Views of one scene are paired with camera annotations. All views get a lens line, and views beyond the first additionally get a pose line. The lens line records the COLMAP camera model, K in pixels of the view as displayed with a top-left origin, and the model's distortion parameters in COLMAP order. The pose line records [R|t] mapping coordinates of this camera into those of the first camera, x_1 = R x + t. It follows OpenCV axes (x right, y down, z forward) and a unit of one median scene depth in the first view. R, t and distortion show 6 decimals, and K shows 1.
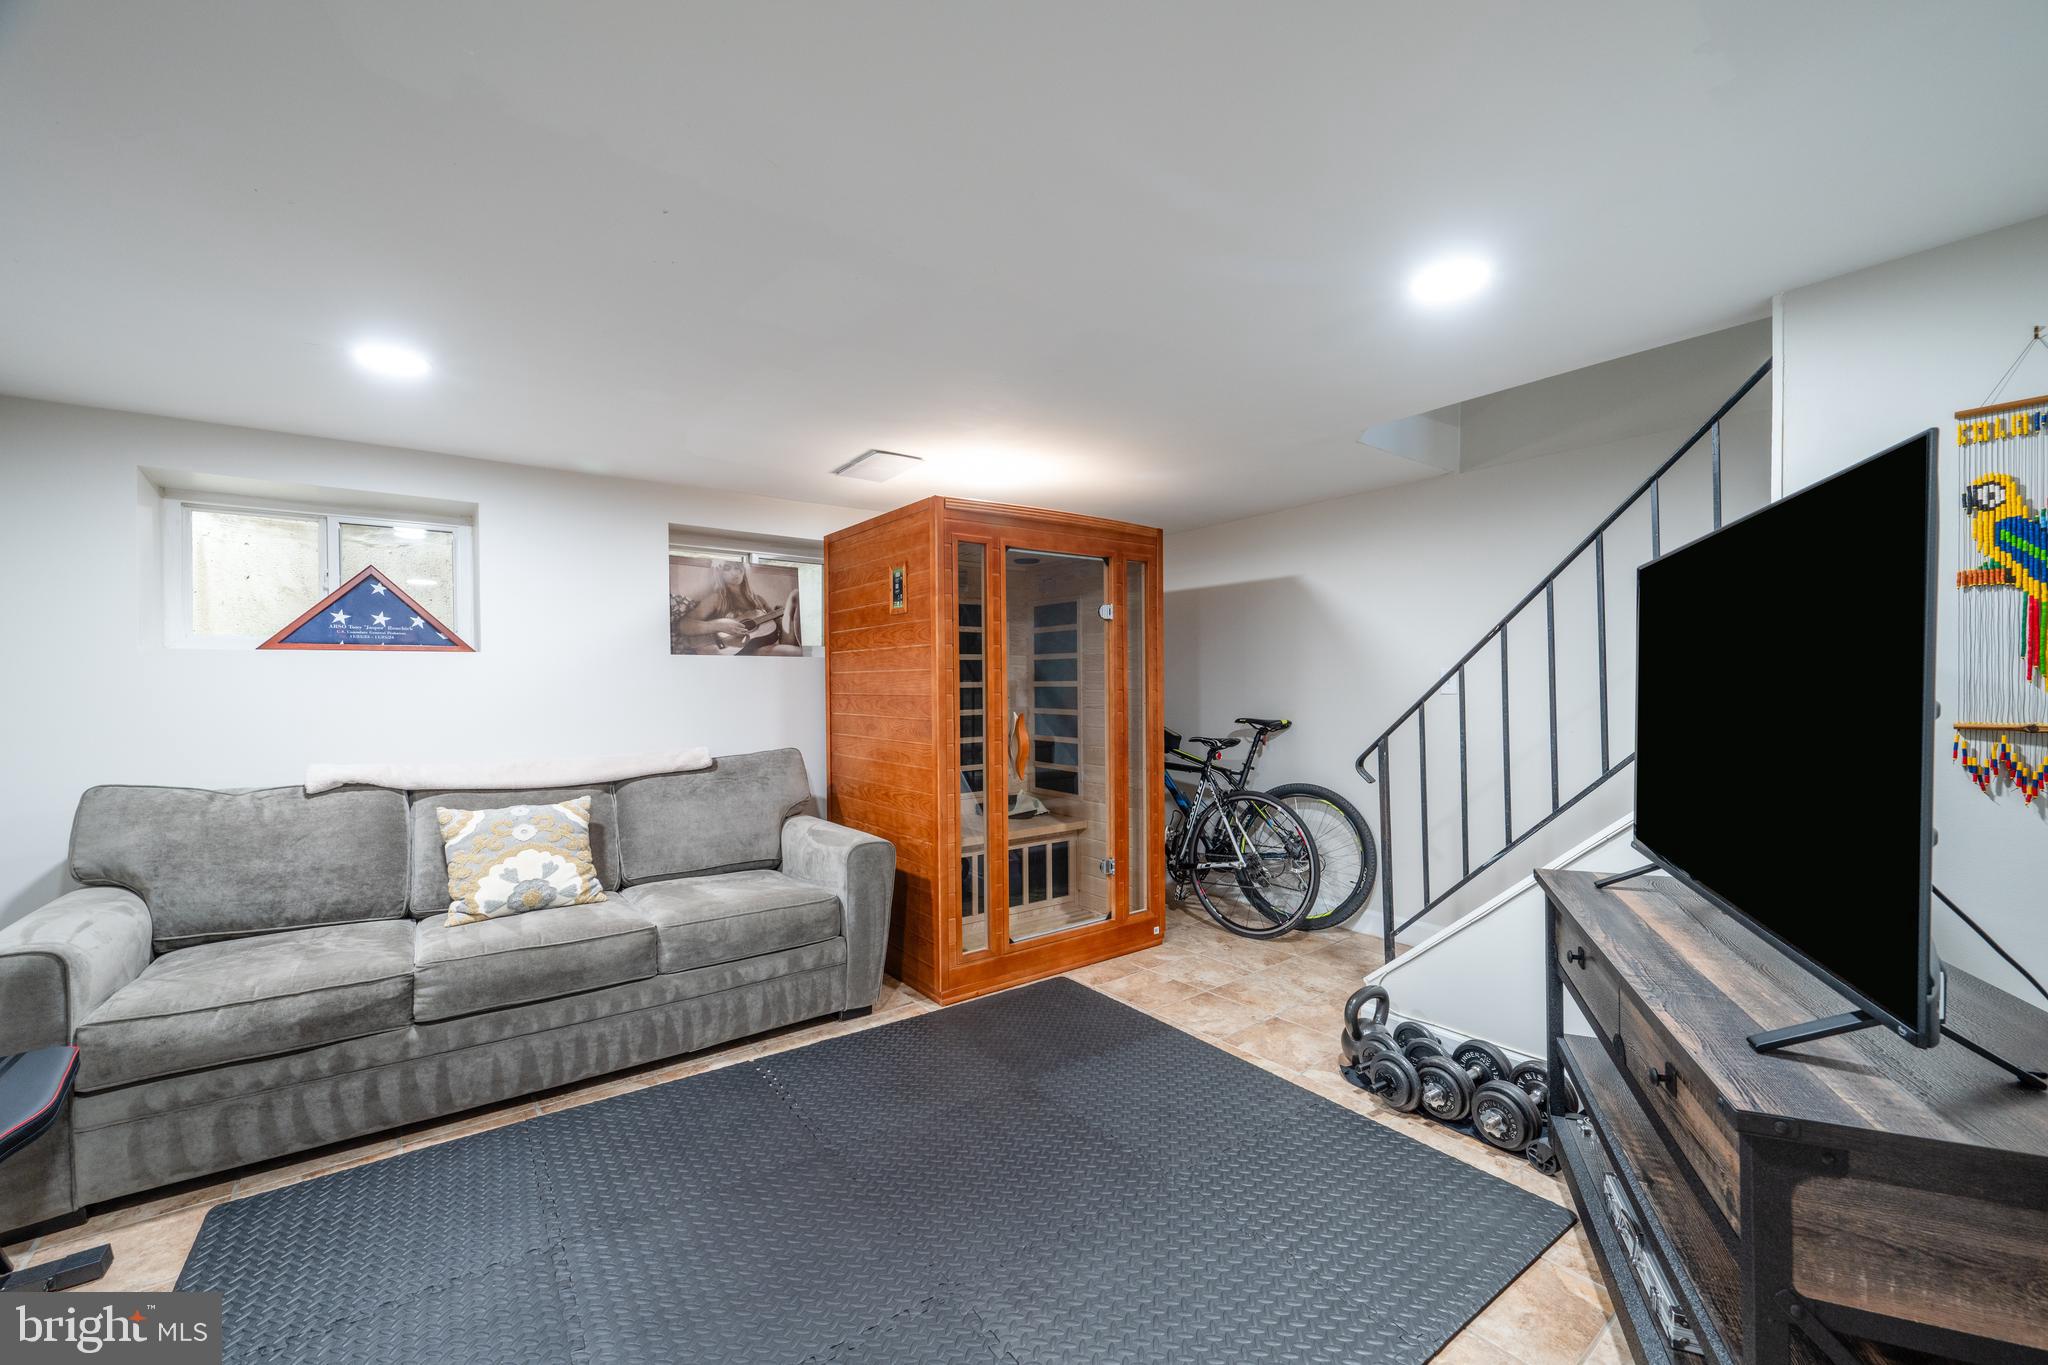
lens RADIAL K [[812.8, 0, 1021.5], [0, 812.8, 680.2], [0, 0, 1]] dist [0.001291, 0.000070]
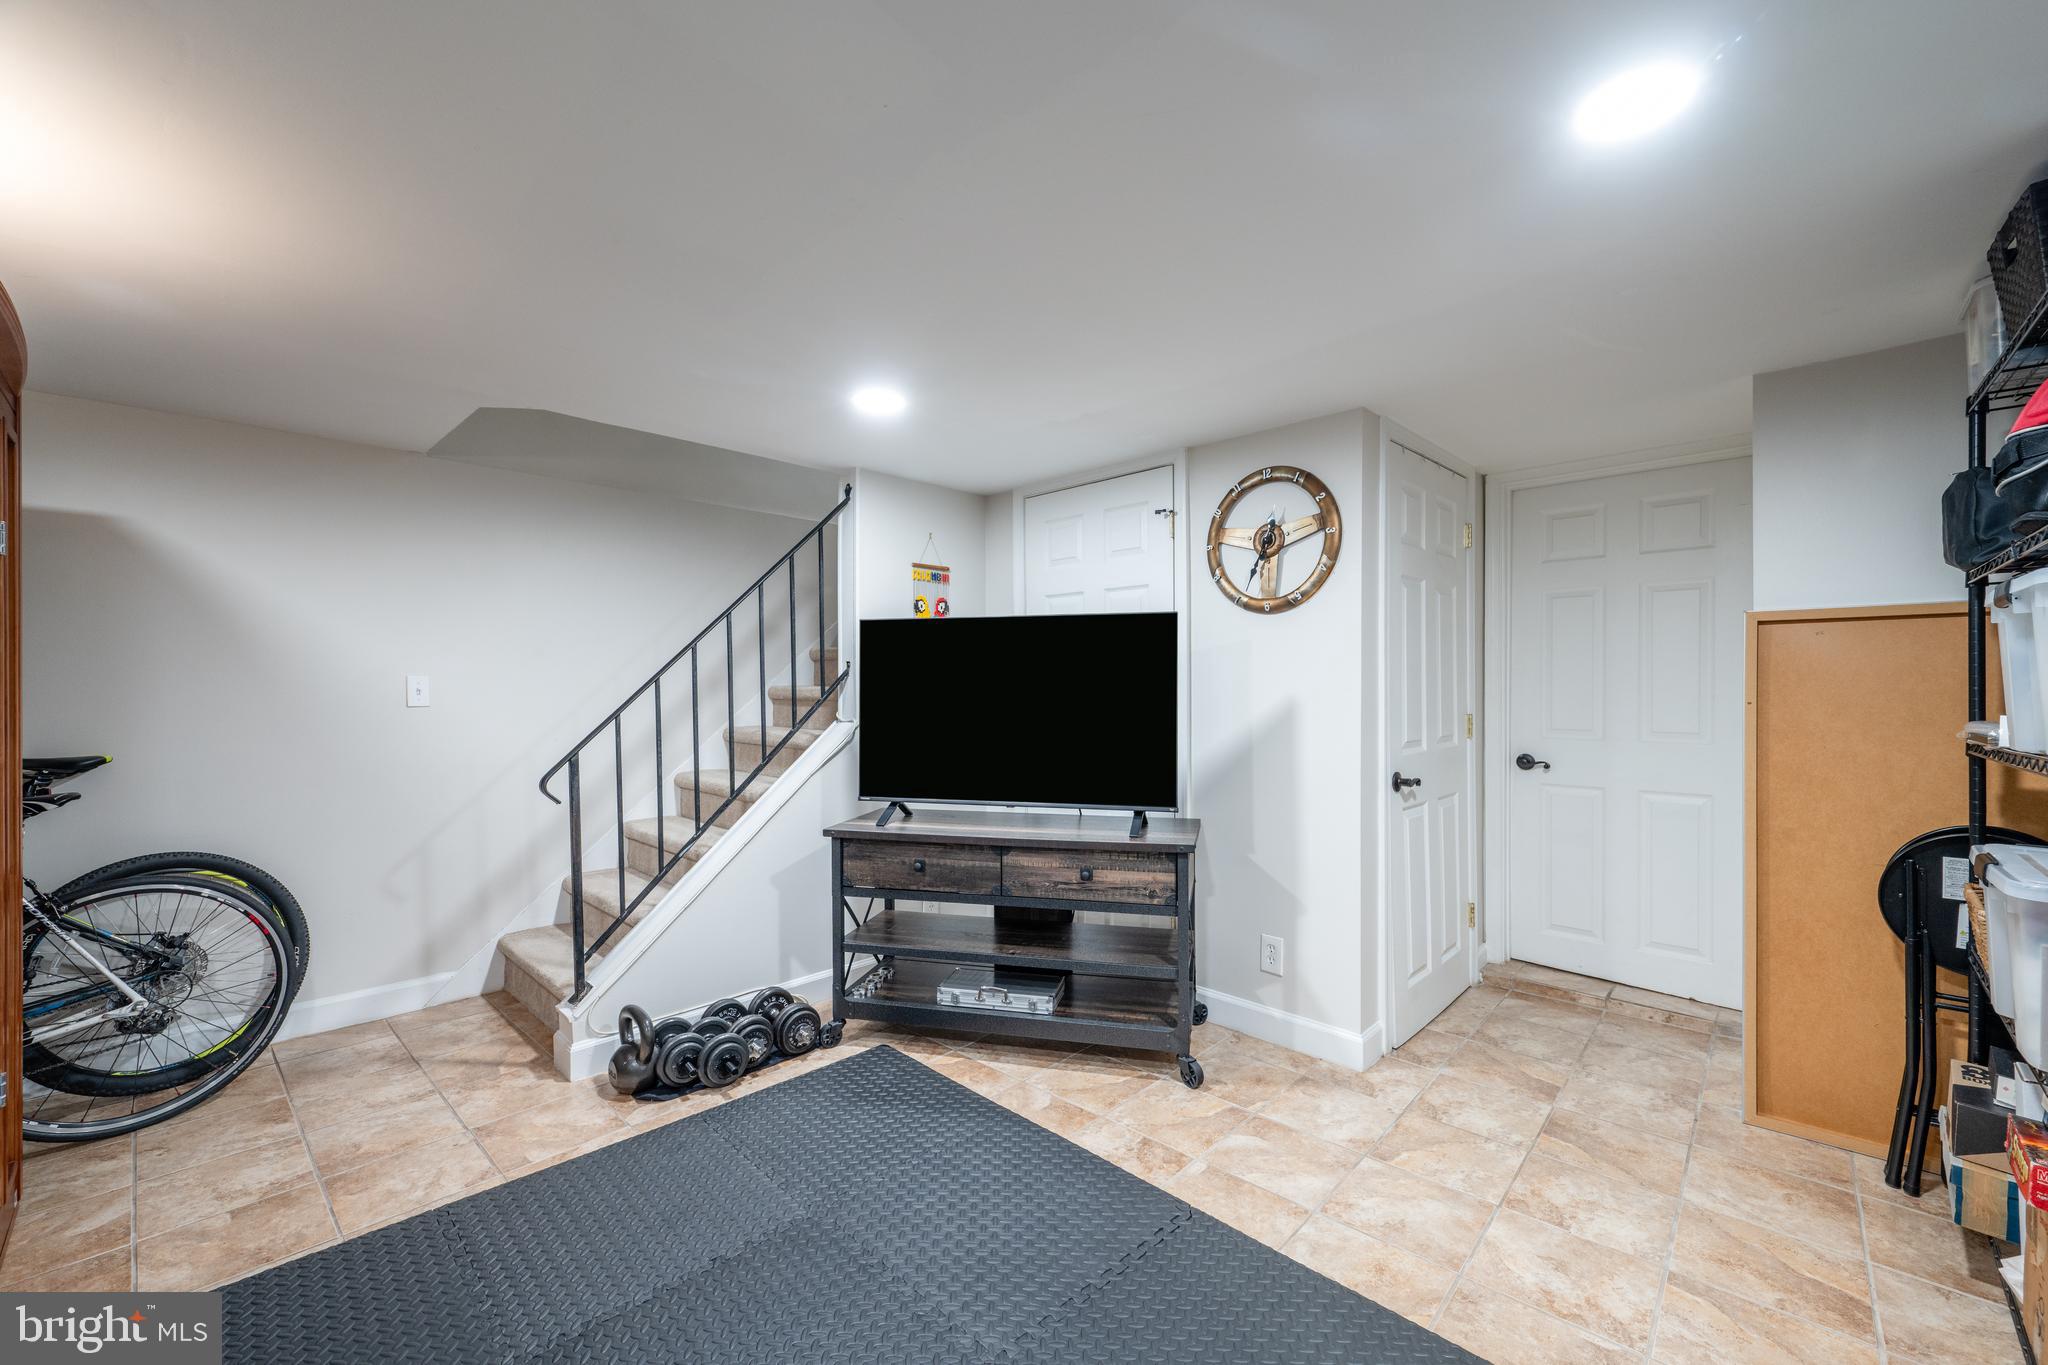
lens RADIAL K [[812.8, 0, 1022.4], [0, 812.8, 700.8], [0, 0, 1]] dist [0.001291, 0.000070]
pose [[-0.162010, 0.007954, 0.986757, -0.577181], [0.003373, 0.999966, -0.007507, 0.020846], [-0.986783, 0.002113, -0.162031, 0.667509]]
